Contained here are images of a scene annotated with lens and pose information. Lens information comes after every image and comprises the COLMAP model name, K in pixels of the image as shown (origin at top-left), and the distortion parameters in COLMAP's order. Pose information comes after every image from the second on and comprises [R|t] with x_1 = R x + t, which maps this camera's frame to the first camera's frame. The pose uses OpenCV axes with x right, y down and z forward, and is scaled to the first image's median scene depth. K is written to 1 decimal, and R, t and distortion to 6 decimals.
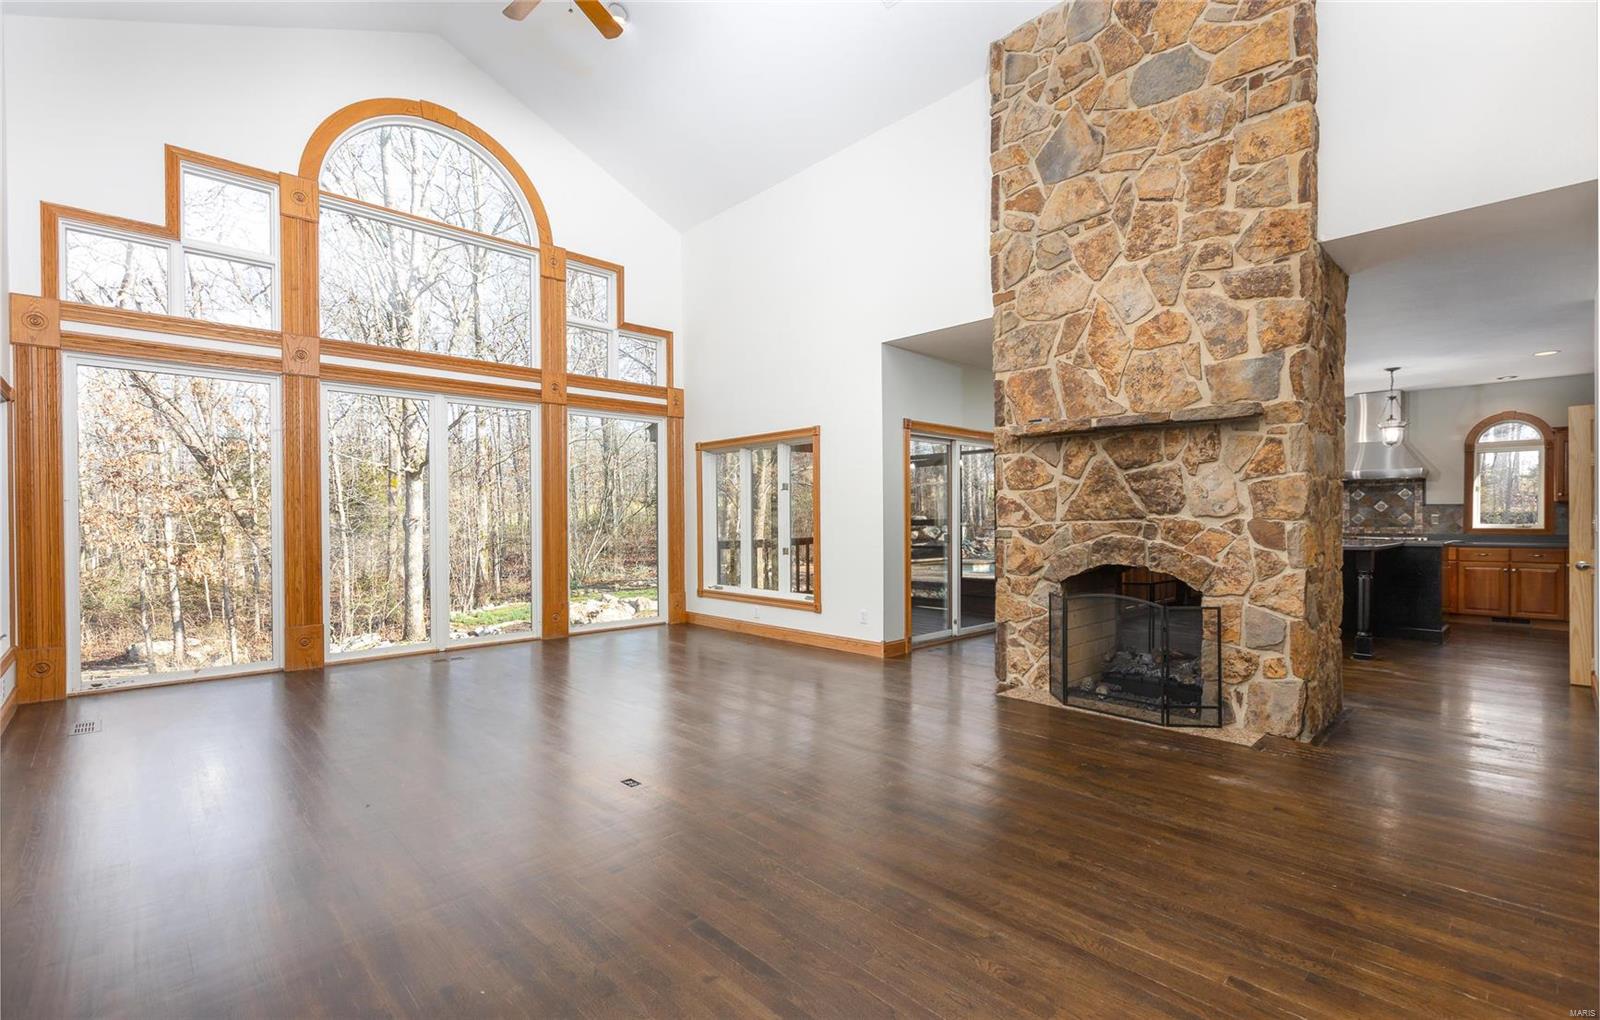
lens RADIAL K [[725.0, 0, 803.7], [0, 725.0, 525.4], [0, 0, 1]] dist [0.001308, -0.000678]
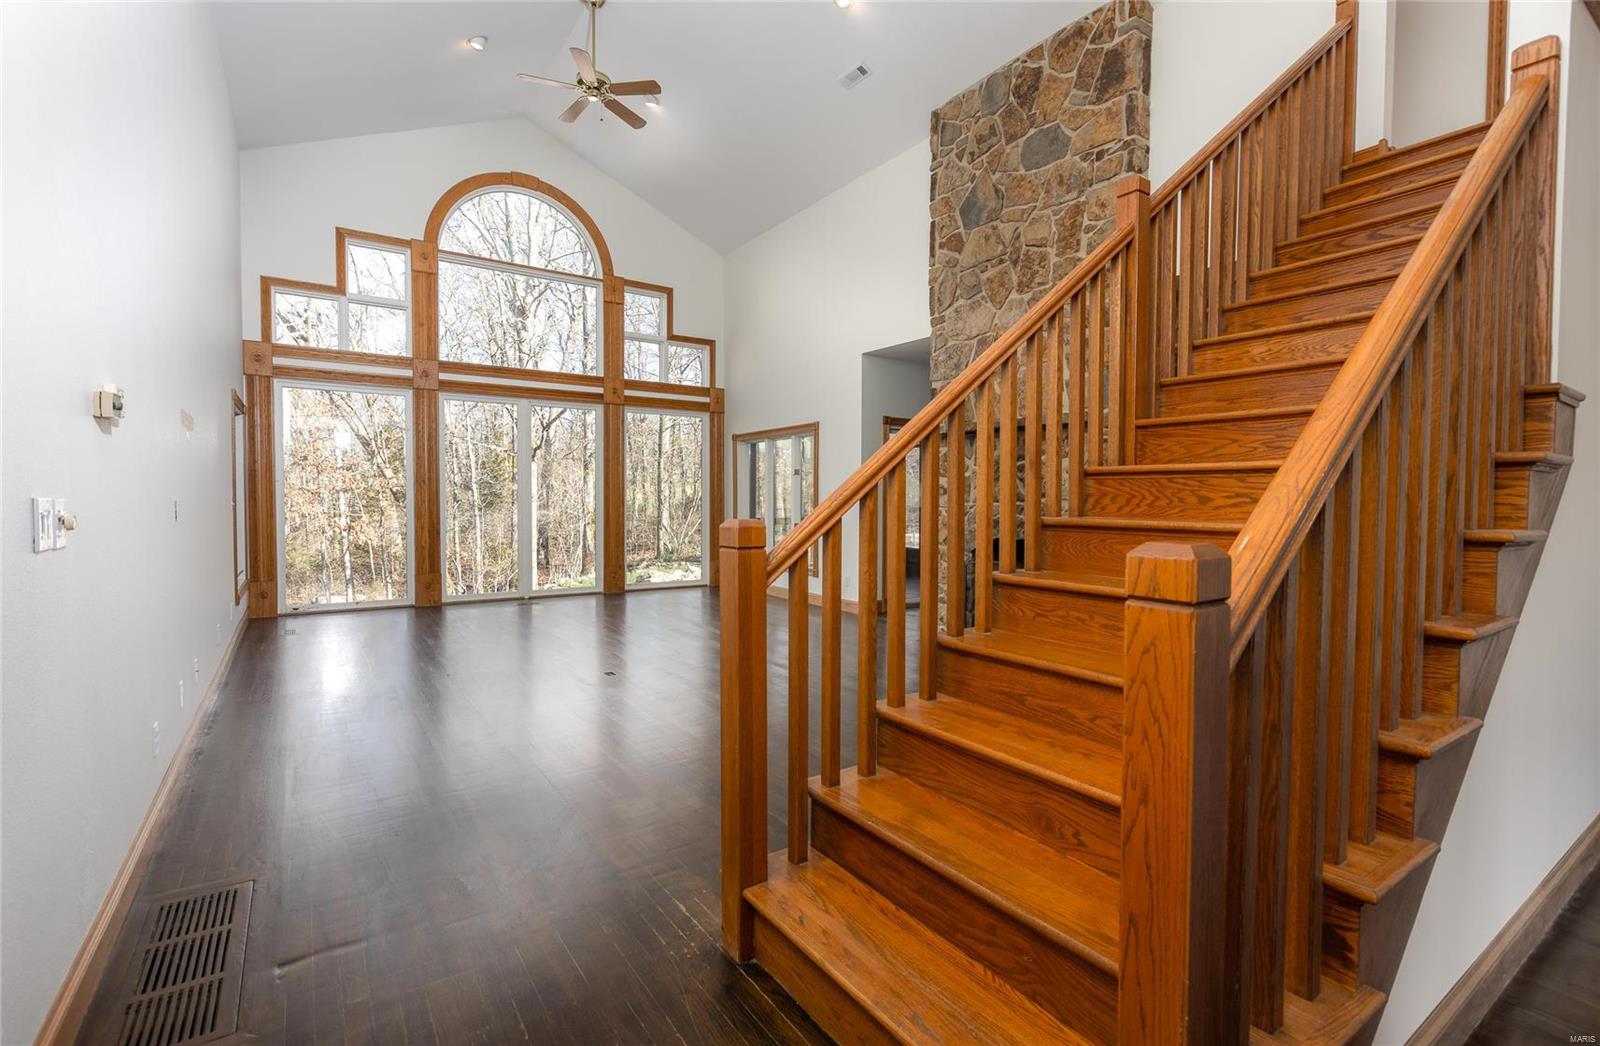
lens RADIAL K [[735.6, 0, 800.0], [0, 735.6, 523.0], [0, 0, 1]] dist [0.000474, 0.000193]
pose [[0.986526, 0.015310, -0.162887, 0.263223], [-0.011442, 0.999631, 0.024656, 0.001324], [0.163205, -0.022460, 0.986337, -0.289335]]
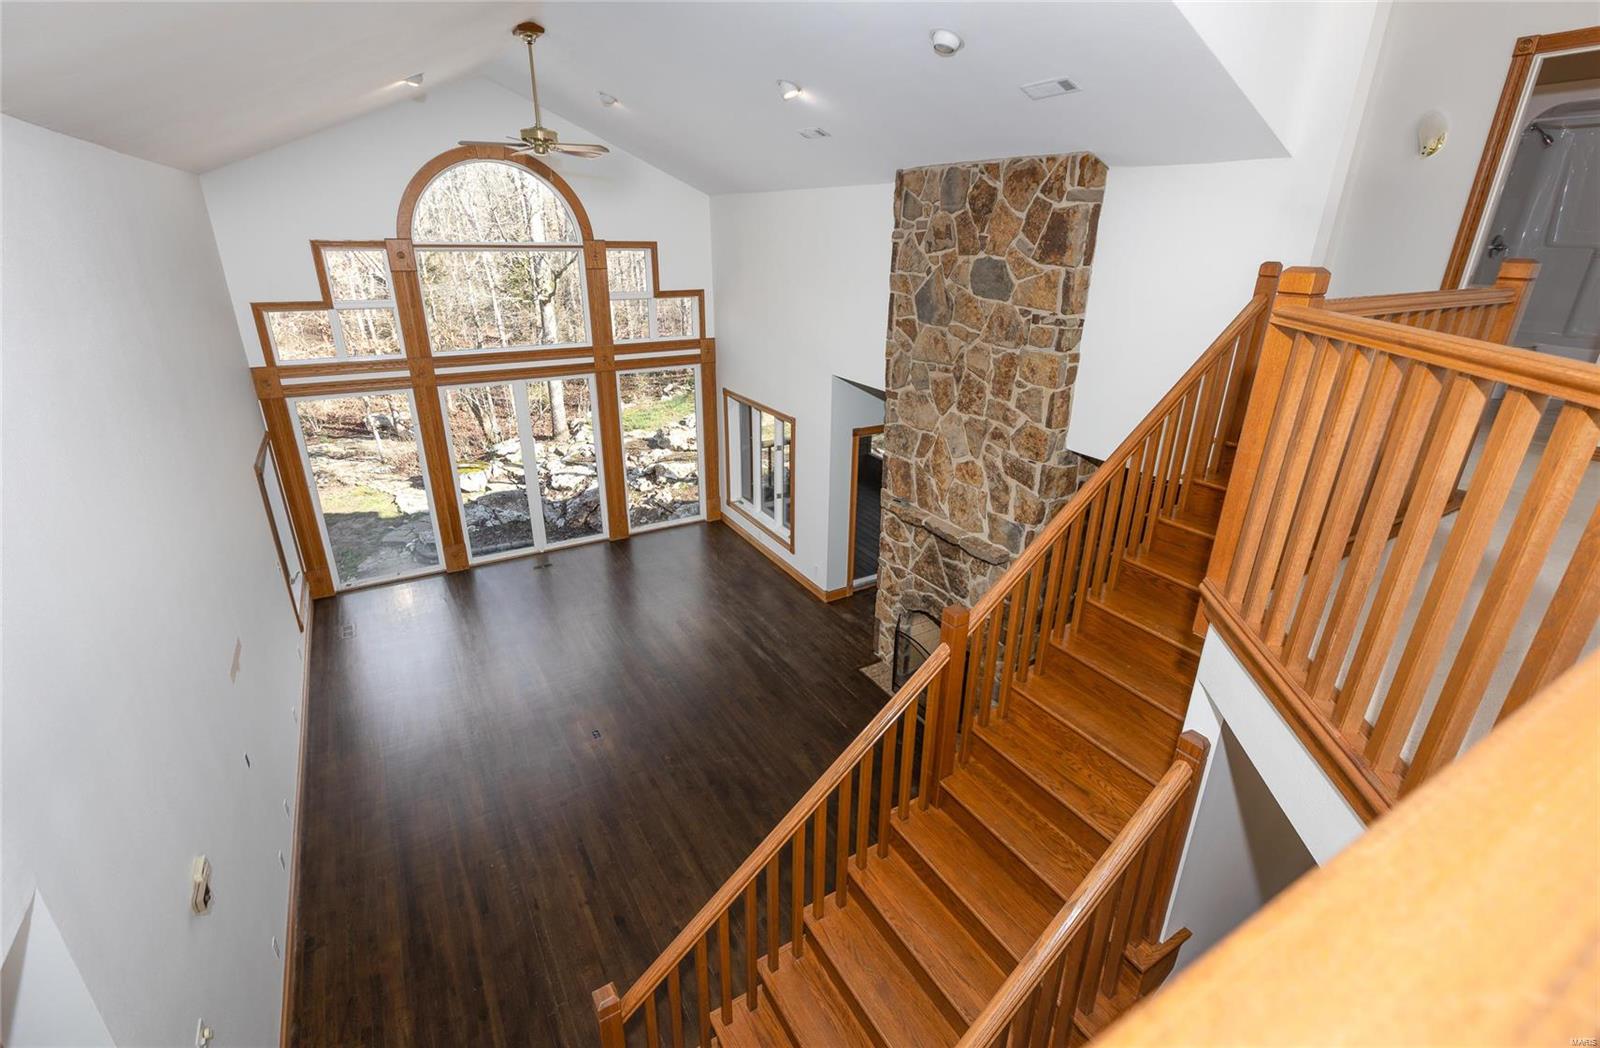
lens RADIAL K [[732.1, 0, 800.0], [0, 732.1, 524.0], [0, 0, 1]] dist [0.001467, 0.000167]
pose [[0.974386, 0.099637, -0.201604, 0.415534], [-0.019038, 0.929820, 0.367521, -0.593404], [0.224074, -0.354269, 0.907901, -0.292607]]
